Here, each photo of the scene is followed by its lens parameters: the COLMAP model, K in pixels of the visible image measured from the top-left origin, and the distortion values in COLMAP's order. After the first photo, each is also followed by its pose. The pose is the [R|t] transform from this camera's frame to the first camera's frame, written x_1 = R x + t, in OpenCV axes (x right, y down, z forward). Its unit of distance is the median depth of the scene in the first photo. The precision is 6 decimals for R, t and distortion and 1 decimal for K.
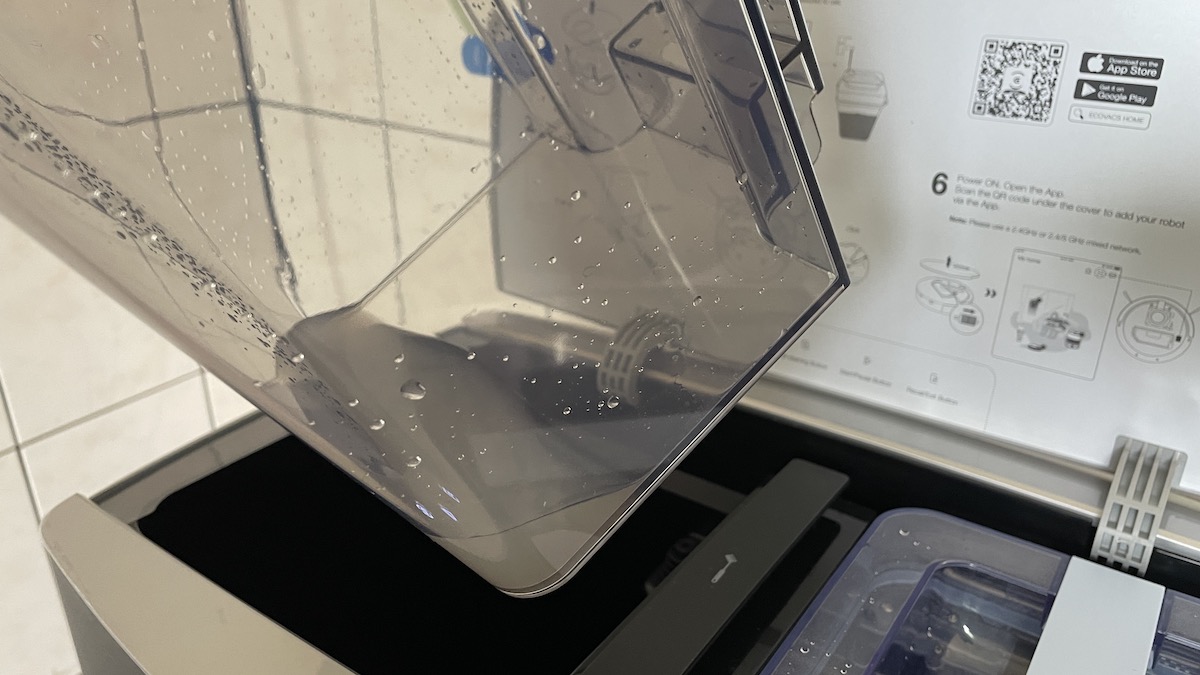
lens RADIAL K [[938.0, 0, 600.0], [0, 938.0, 337.5], [0, 0, 1]] dist [0.044945, -0.075272]
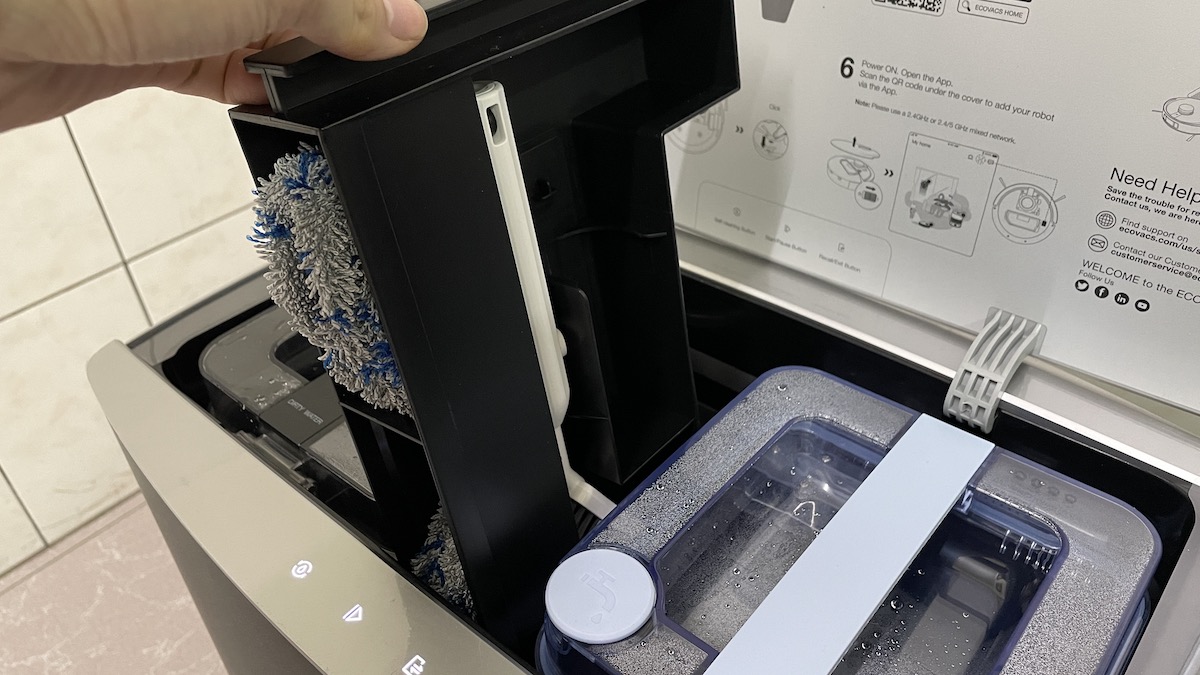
lens RADIAL K [[938.0, 0, 600.0], [0, 938.0, 337.5], [0, 0, 1]] dist [0.044945, -0.075272]
pose [[0.992404, 0.021357, -0.121156, 0.228369], [0.005837, 0.975533, 0.219775, -0.105779], [0.122886, -0.218813, 0.967998, -0.130670]]
